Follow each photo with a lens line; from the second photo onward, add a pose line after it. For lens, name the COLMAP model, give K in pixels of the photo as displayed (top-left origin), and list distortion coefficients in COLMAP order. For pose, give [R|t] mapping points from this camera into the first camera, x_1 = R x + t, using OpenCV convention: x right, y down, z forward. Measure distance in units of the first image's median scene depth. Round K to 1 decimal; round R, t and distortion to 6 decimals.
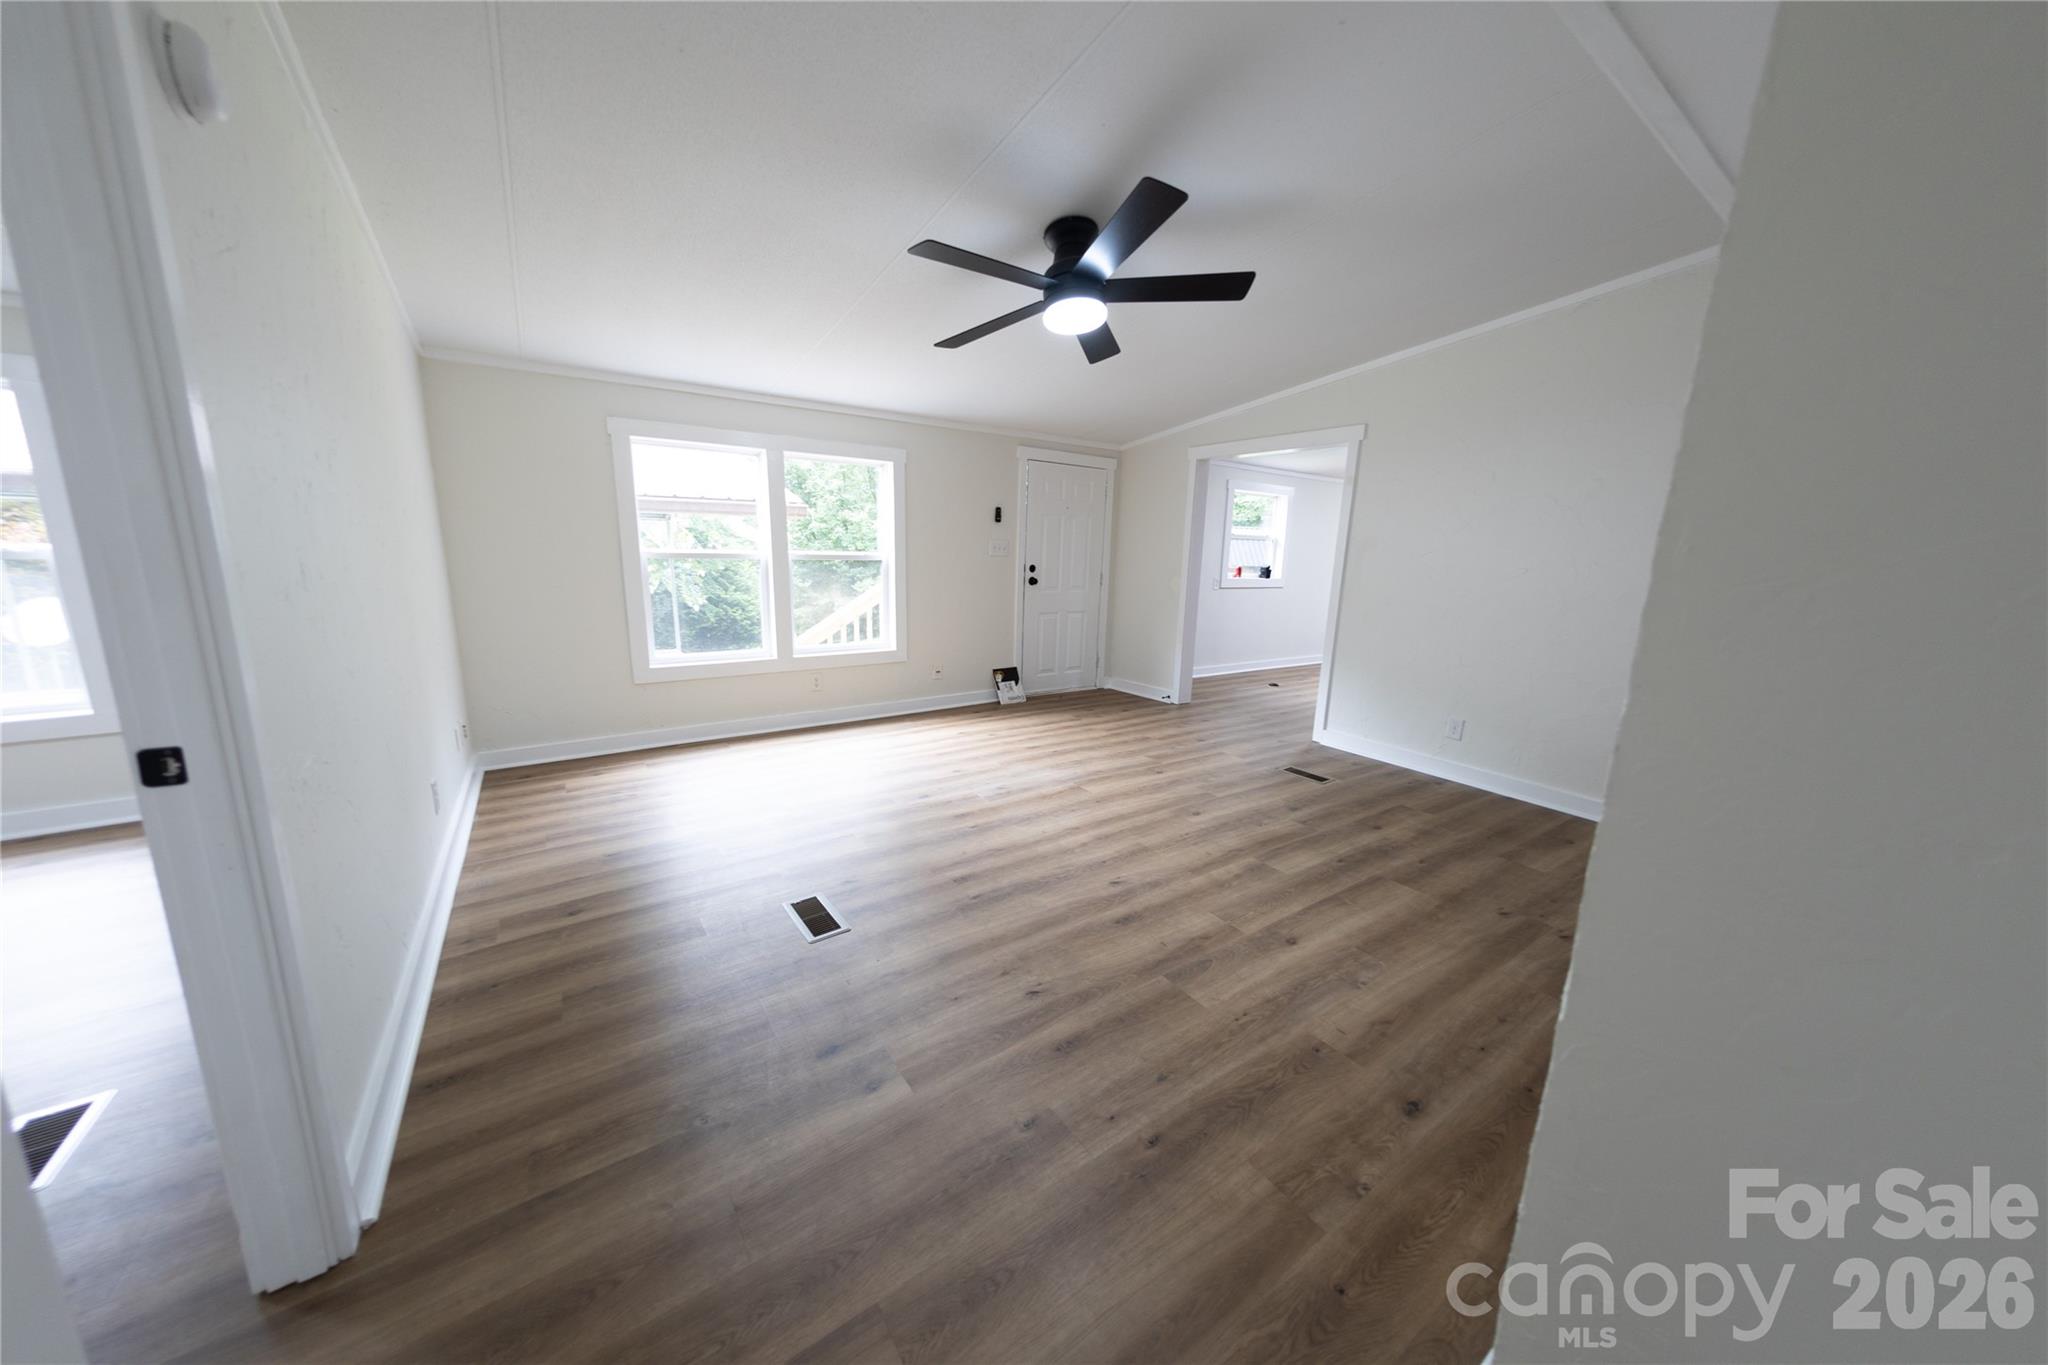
lens RADIAL K [[679.9, 0, 1018.1], [0, 679.9, 681.6], [0, 0, 1]] dist [0.004127, 0.001135]
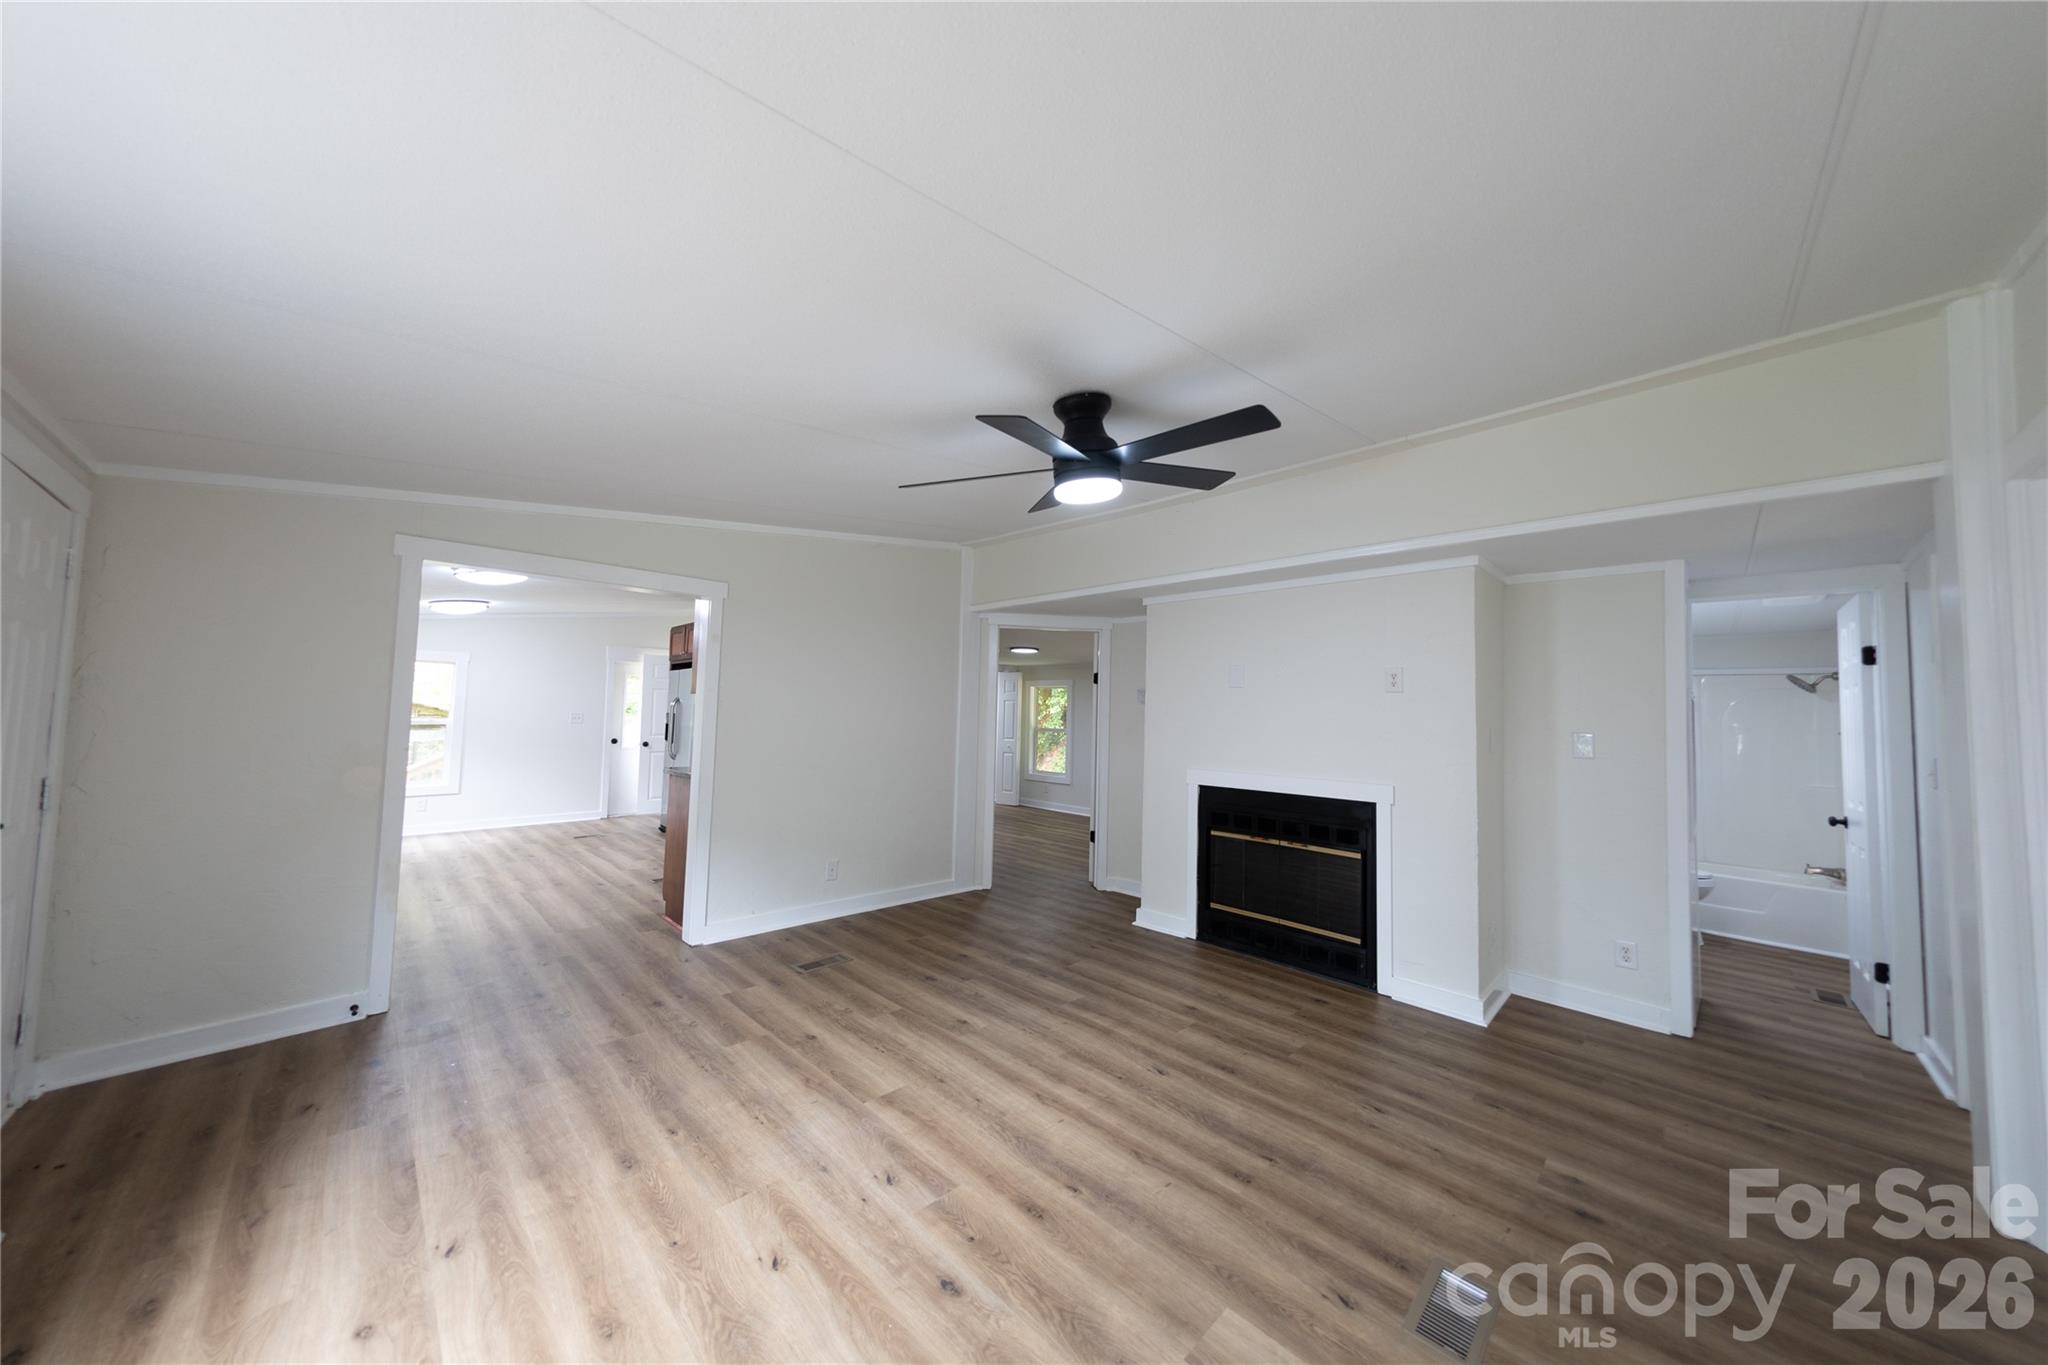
lens RADIAL K [[679.9, 0, 1023.1], [0, 679.9, 684.6], [0, 0, 1]] dist [0.004127, 0.001135]
pose [[-0.178970, 0.019584, 0.983660, -0.522315], [0.166803, 0.985932, 0.010719, -0.193992], [-0.969611, 0.165996, -0.179719, 0.843138]]
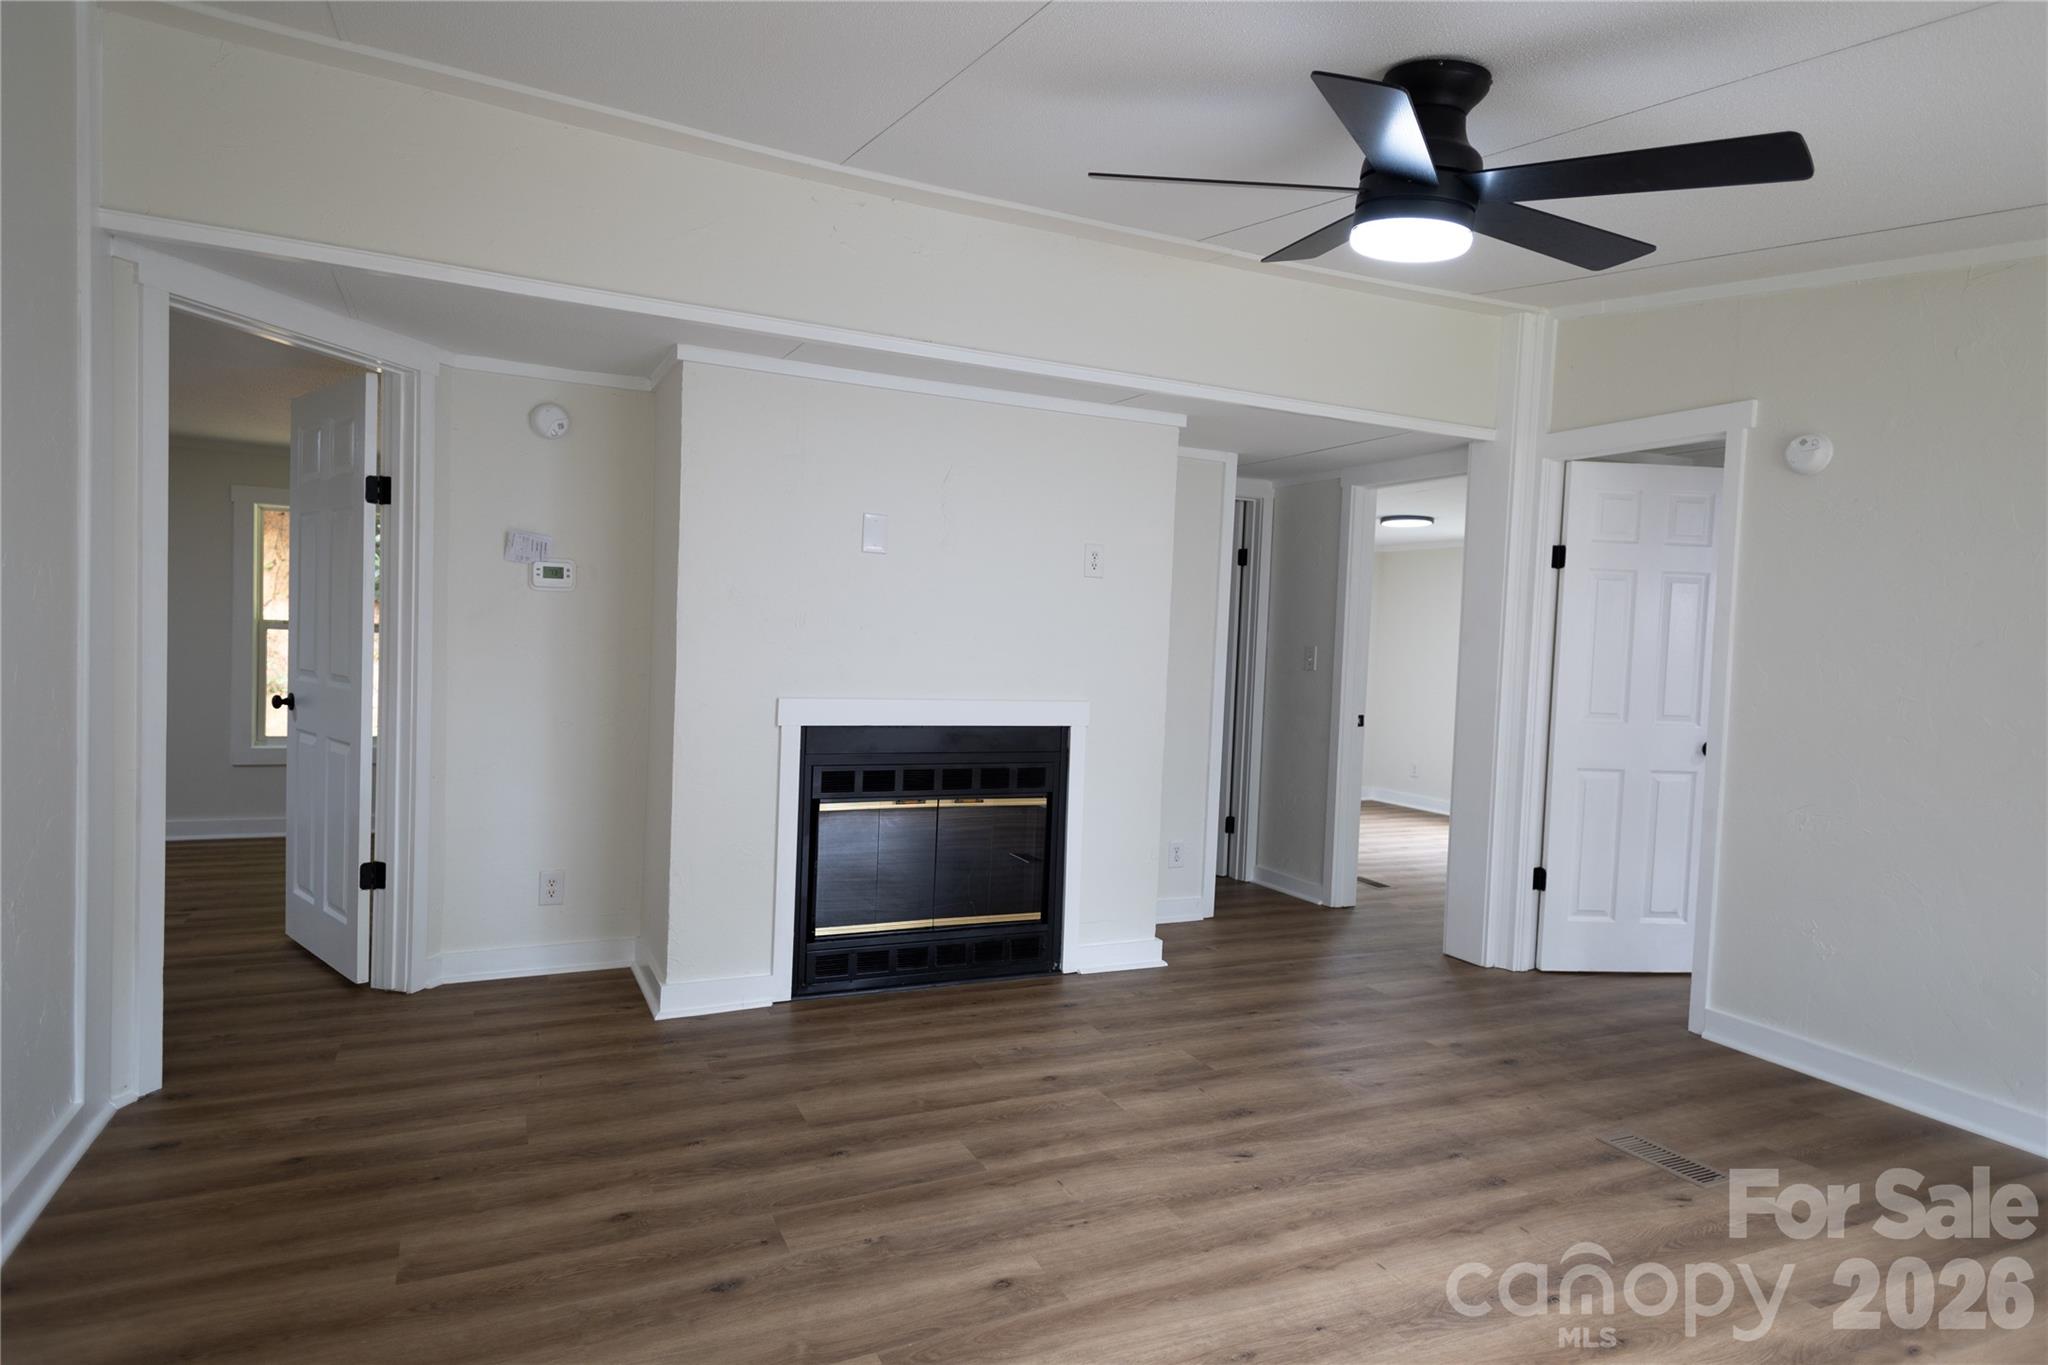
lens RADIAL K [[1140.1, 0, 1013.1], [0, 1140.1, 687.6], [0, 0, 1]] dist [0.023509, -0.006912]
pose [[-0.985192, -0.072265, 0.155481, 0.147061], [-0.031533, 0.967737, 0.249983, -0.263462], [-0.168530, 0.241378, -0.955685, 1.302680]]
